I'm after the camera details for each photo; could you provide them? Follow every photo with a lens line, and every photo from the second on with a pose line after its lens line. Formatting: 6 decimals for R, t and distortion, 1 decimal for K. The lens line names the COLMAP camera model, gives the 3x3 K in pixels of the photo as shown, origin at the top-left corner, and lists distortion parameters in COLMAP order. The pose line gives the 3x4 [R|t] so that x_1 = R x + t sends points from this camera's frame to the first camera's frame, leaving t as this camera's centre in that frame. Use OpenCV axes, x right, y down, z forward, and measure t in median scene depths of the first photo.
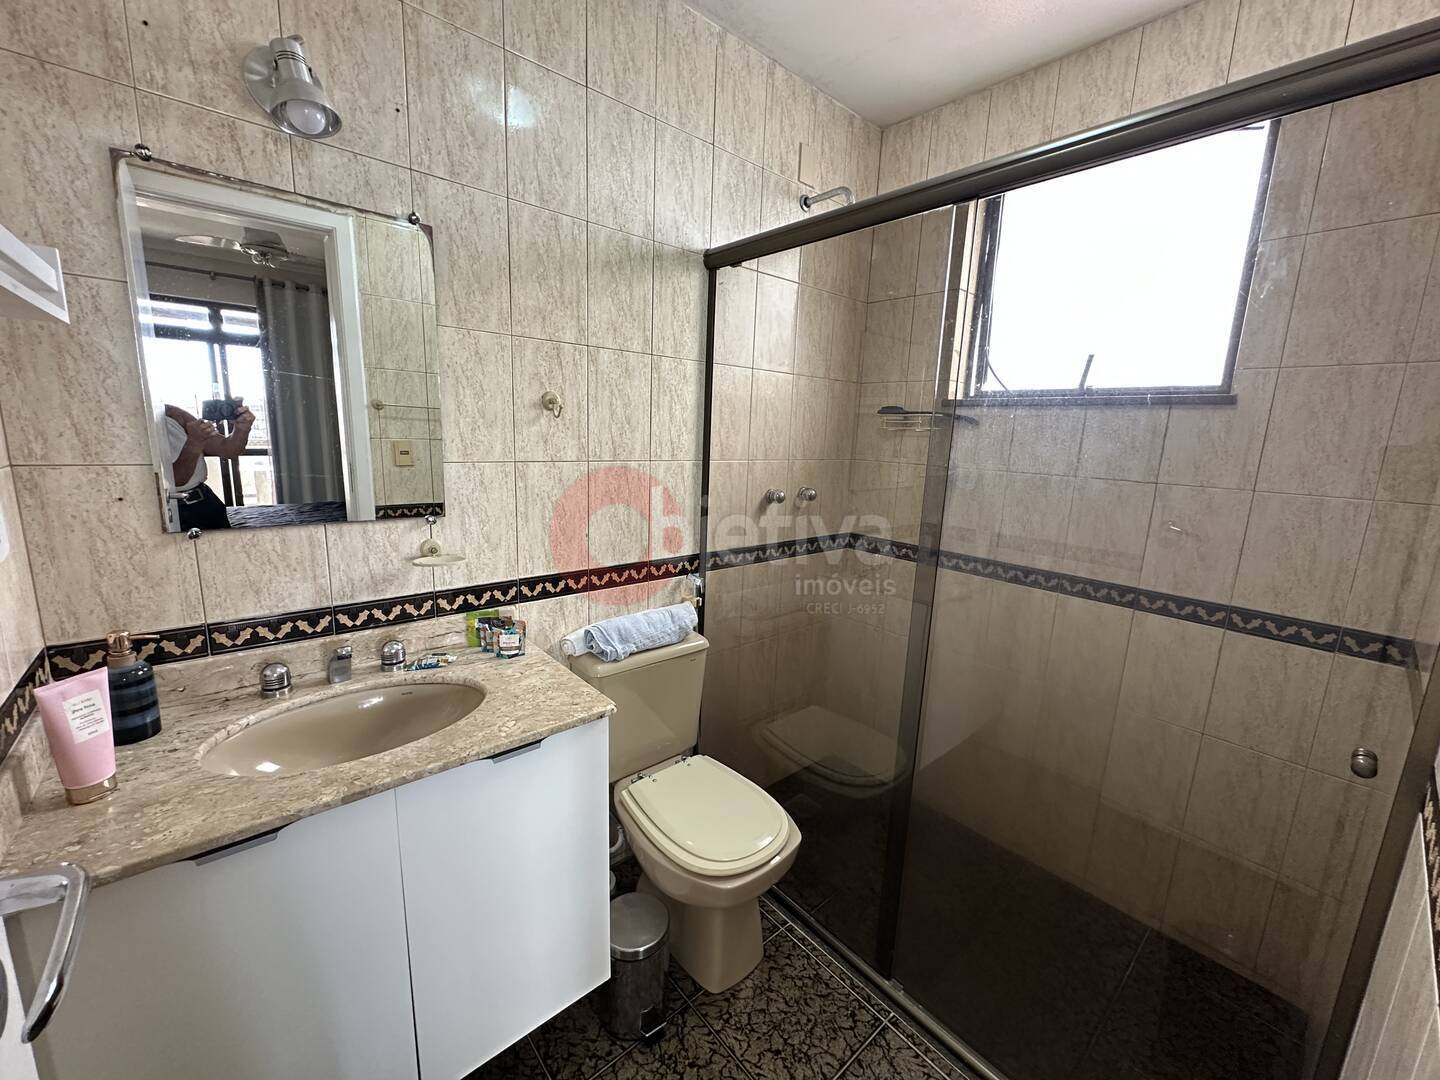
lens RADIAL K [[576.5, 0, 721.4], [0, 576.5, 539.0], [0, 0, 1]] dist [-0.002944, 0.000272]
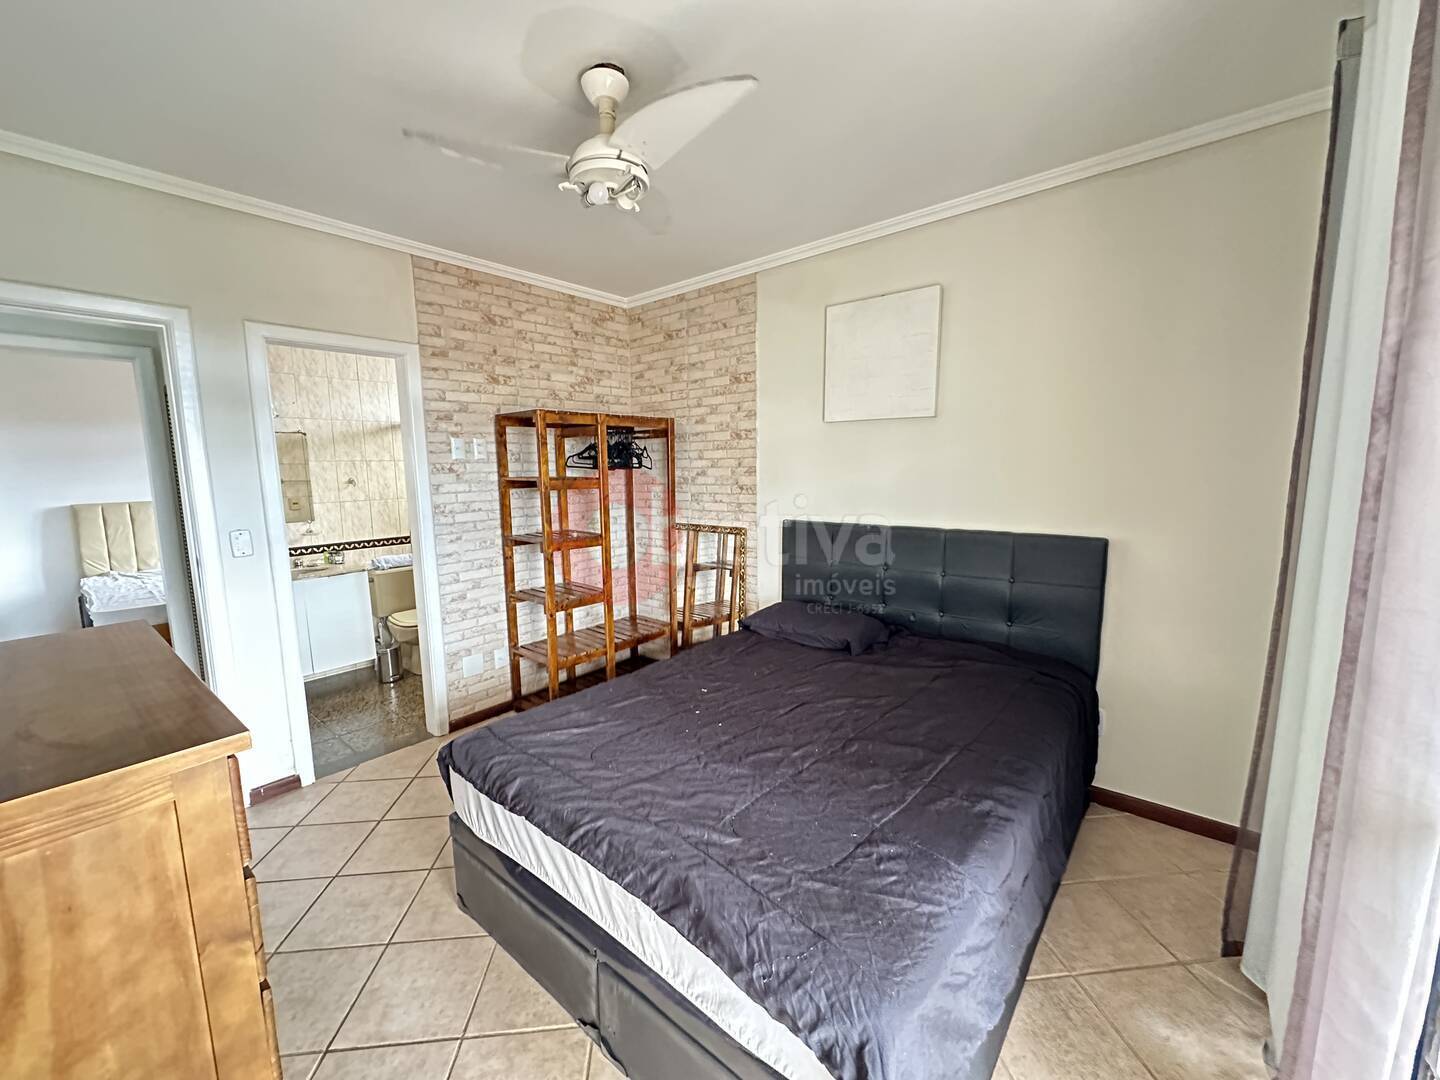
lens RADIAL K [[576.5, 0, 718.2], [0, 576.5, 541.3], [0, 0, 1]] dist [-0.002944, 0.000272]
pose [[0.986576, -0.072863, 0.146143, 1.117000], [0.080646, 0.995584, -0.048047, 0.367709], [-0.141997, 0.059188, 0.988096, -2.196872]]
